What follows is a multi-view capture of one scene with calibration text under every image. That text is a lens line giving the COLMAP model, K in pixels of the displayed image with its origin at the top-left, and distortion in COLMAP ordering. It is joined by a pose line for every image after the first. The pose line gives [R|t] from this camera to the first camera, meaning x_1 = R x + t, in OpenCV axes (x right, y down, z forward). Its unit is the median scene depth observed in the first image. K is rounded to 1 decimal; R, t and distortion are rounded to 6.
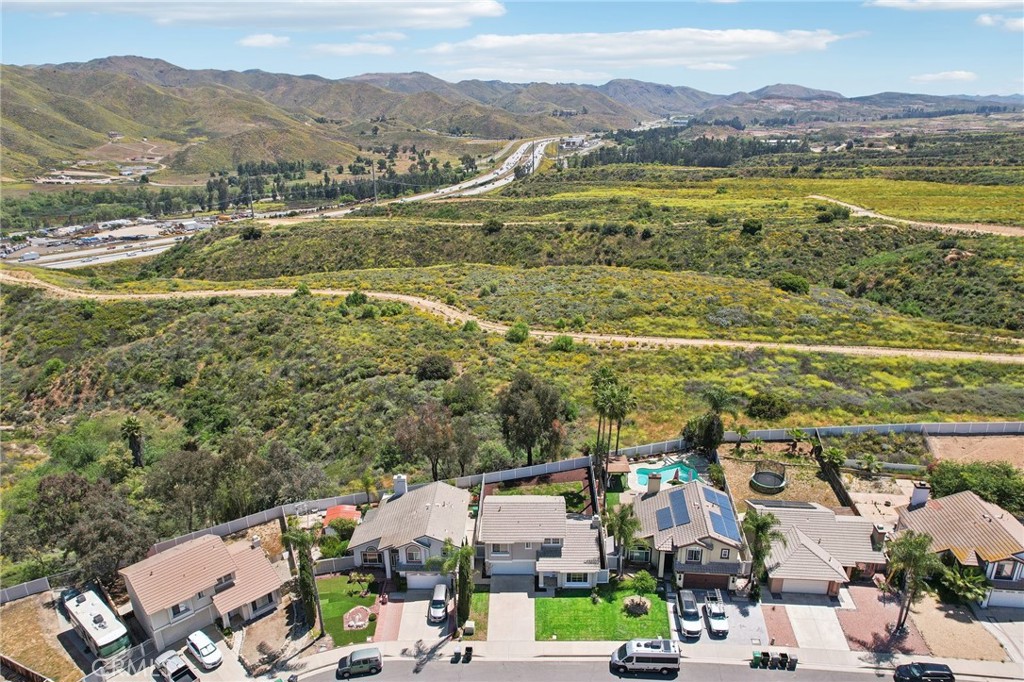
lens RADIAL K [[695.5, 0, 514.0], [0, 695.5, 359.9], [0, 0, 1]] dist [-0.077959, 0.070162]
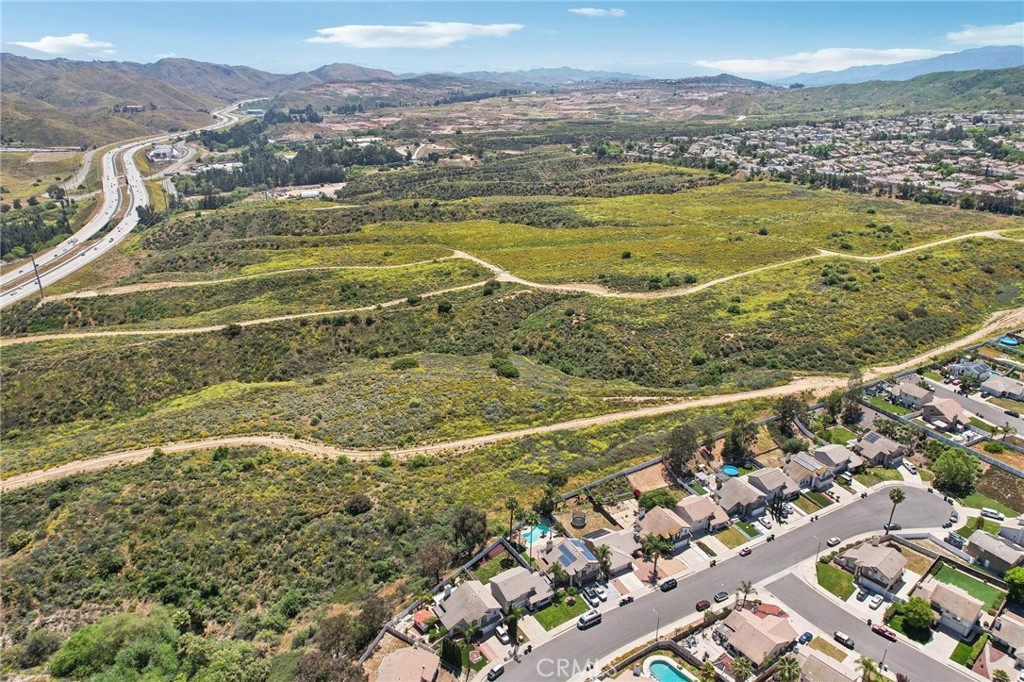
lens RADIAL K [[671.6, 0, 524.8], [0, 671.6, 340.4], [0, 0, 1]] dist [-0.060347, 0.055404]
pose [[0.821165, -0.195088, 0.536310, -0.644928], [0.184894, 0.980014, 0.073392, -0.465104], [-0.539910, 0.038894, 0.840824, -0.576541]]
